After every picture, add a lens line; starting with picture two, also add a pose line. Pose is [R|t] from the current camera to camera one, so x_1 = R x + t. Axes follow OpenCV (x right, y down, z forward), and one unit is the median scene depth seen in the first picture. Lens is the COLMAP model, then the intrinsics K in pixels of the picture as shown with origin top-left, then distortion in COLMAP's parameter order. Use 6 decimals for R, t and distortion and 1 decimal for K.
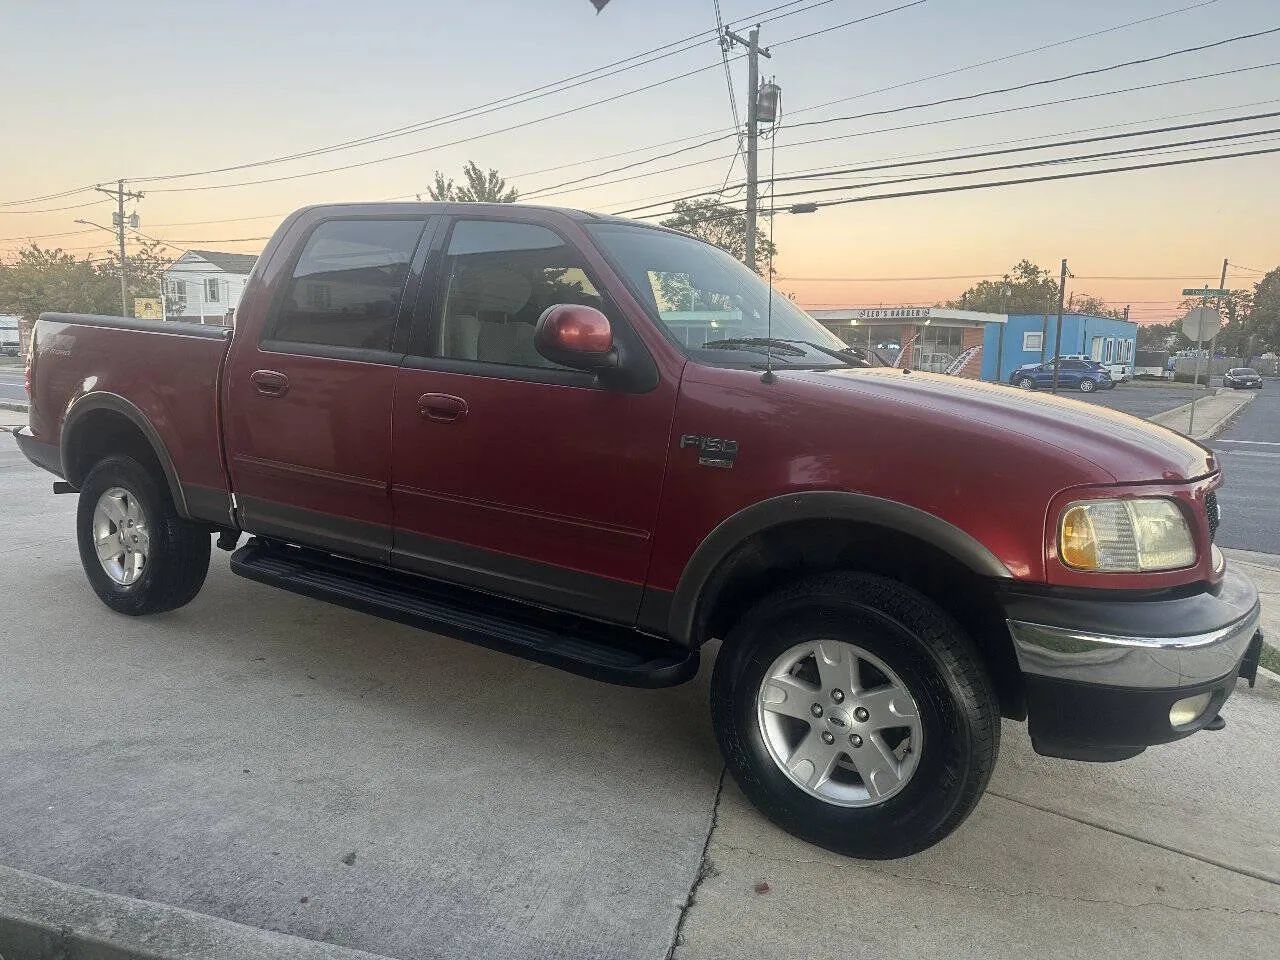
lens RADIAL K [[927.0, 0, 631.7], [0, 927.0, 480.2], [0, 0, 1]] dist [0.055372, -0.058736]
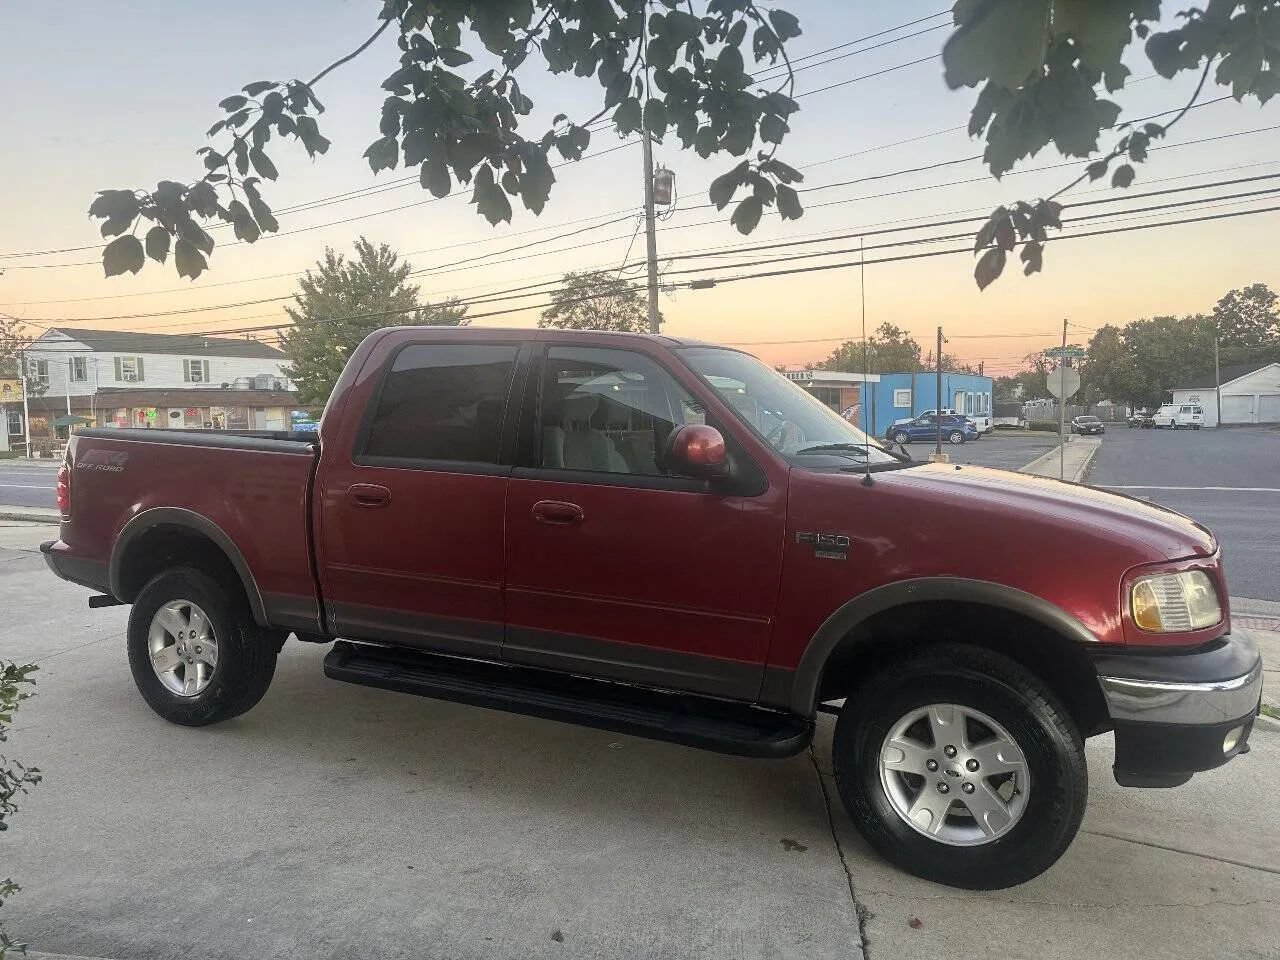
lens RADIAL K [[927.0, 0, 646.9], [0, 927.0, 475.8], [0, 0, 1]] dist [0.055372, -0.058736]
pose [[0.988651, -0.039132, 0.145043, -0.246624], [0.049277, 0.996534, -0.067026, -0.042296], [-0.141918, 0.073413, 0.987152, -0.106340]]
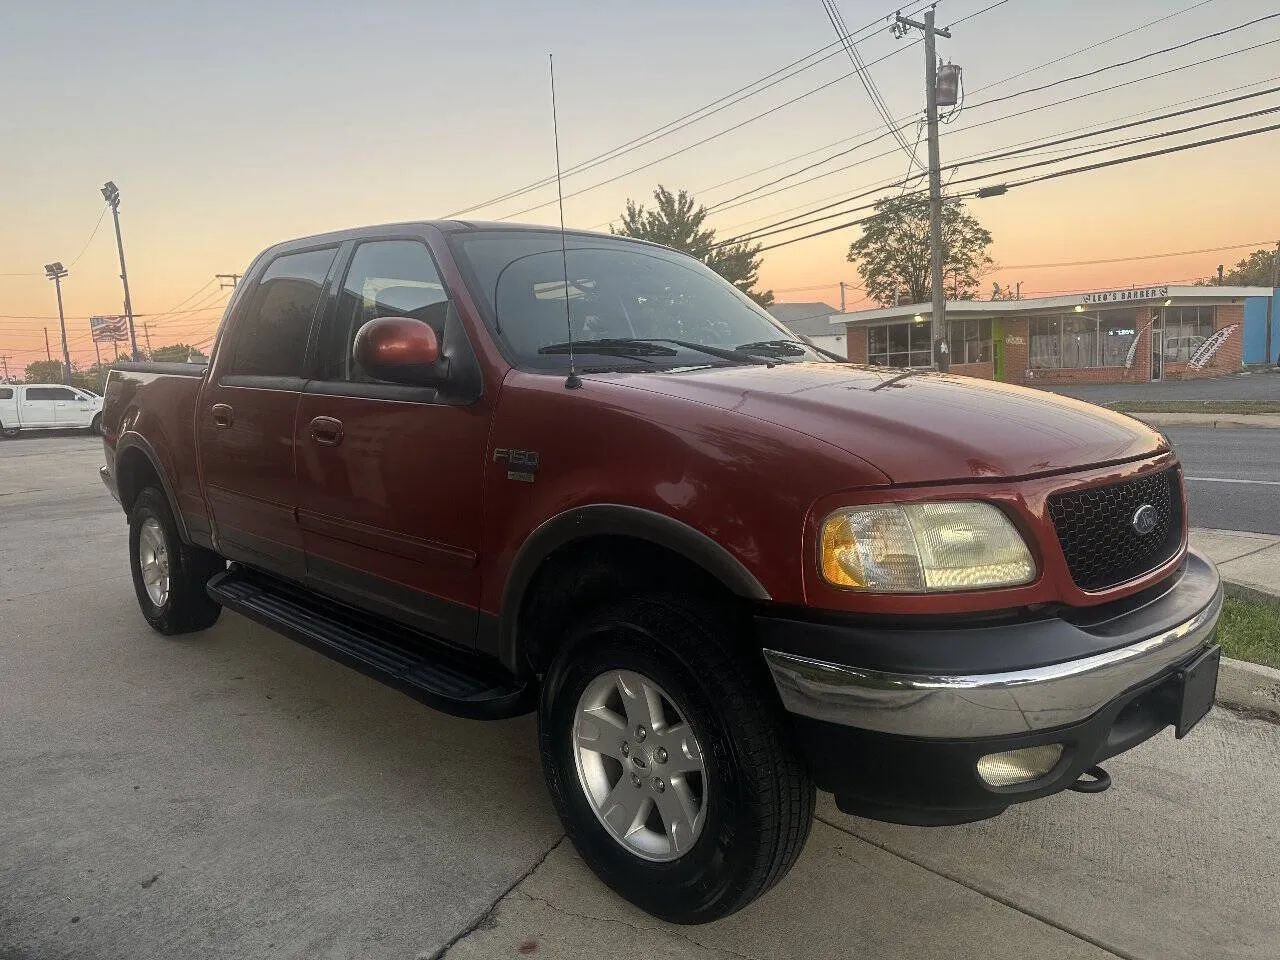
lens RADIAL K [[927.0, 0, 623.4], [0, 927.0, 473.3], [0, 0, 1]] dist [0.055372, -0.058736]
pose [[0.966439, -0.039174, -0.253891, 0.345215], [0.033073, 0.999053, -0.028257, 0.006272], [0.254758, 0.018912, 0.966820, 0.102702]]
